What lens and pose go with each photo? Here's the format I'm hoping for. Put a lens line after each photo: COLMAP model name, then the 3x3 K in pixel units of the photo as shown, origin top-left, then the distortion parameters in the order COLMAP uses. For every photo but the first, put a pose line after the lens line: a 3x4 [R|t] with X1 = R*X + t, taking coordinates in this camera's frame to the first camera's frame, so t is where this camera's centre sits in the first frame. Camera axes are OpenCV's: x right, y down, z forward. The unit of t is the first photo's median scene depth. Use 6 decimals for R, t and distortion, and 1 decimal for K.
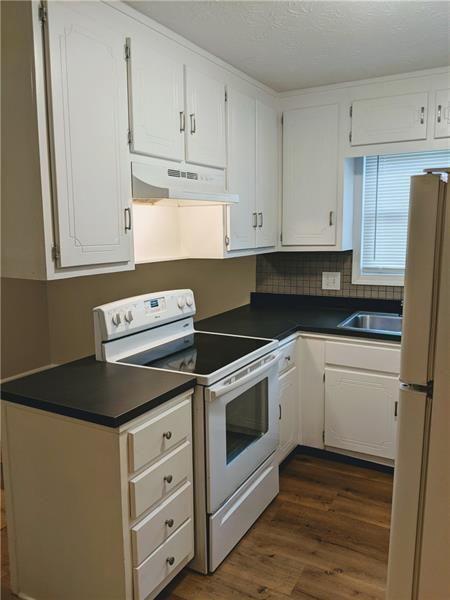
lens RADIAL K [[489.6, 0, 225.0], [0, 489.6, 300.0], [0, 0, 1]] dist [0.103856, -0.159469]
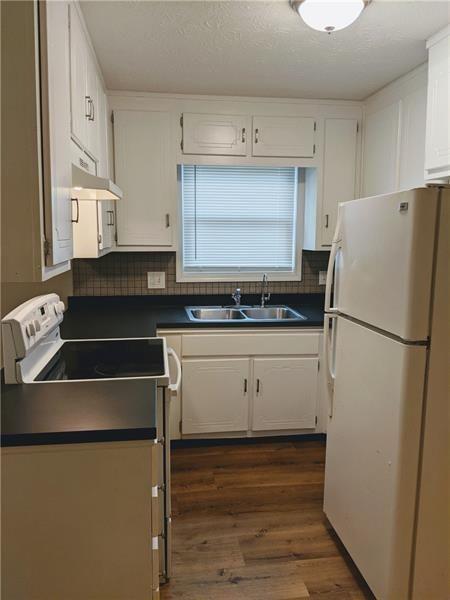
lens RADIAL K [[489.6, 0, 225.0], [0, 489.6, 300.0], [0, 0, 1]] dist [0.103856, -0.159469]
pose [[0.791309, -0.065459, 0.607903, -0.357454], [0.073302, 0.997238, 0.011966, 0.001433], [-0.607007, 0.035092, 0.793921, 0.102983]]
